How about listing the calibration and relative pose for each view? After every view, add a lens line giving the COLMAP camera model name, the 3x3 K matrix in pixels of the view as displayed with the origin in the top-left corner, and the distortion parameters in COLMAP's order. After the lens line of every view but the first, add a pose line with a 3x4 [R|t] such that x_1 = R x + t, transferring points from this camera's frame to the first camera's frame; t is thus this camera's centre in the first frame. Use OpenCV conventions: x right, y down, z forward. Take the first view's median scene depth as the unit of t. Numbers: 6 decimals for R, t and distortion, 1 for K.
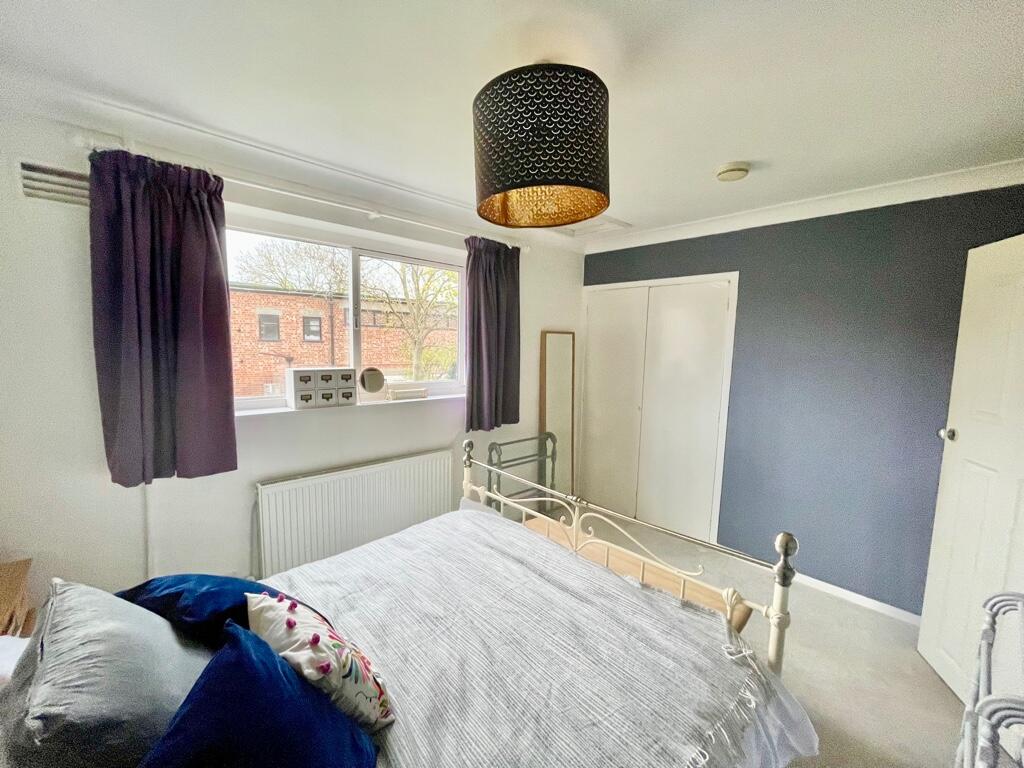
lens RADIAL K [[414.2, 0, 506.4], [0, 414.2, 386.4], [0, 0, 1]] dist [-0.003859, 0.000765]
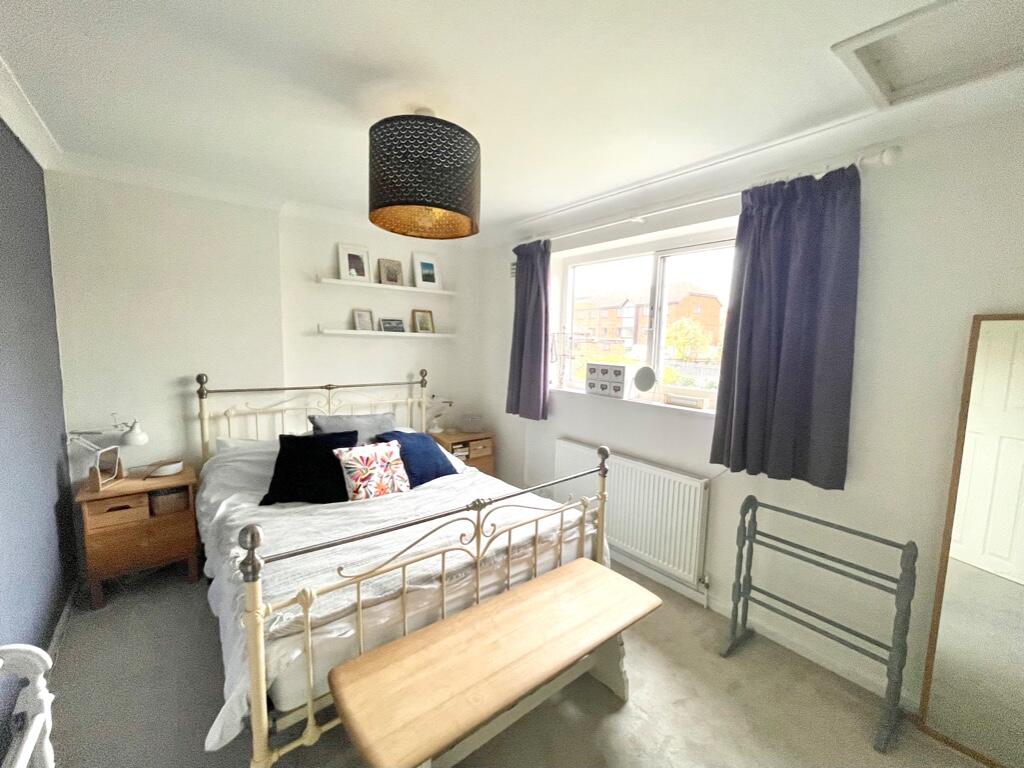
lens RADIAL K [[414.2, 0, 506.5], [0, 414.2, 379.0], [0, 0, 1]] dist [-0.003859, 0.000765]
pose [[-0.057743, 0.076756, -0.995376, 0.752875], [-0.127438, 0.988317, 0.083605, -0.061354], [0.990164, 0.131676, -0.047286, 0.762018]]
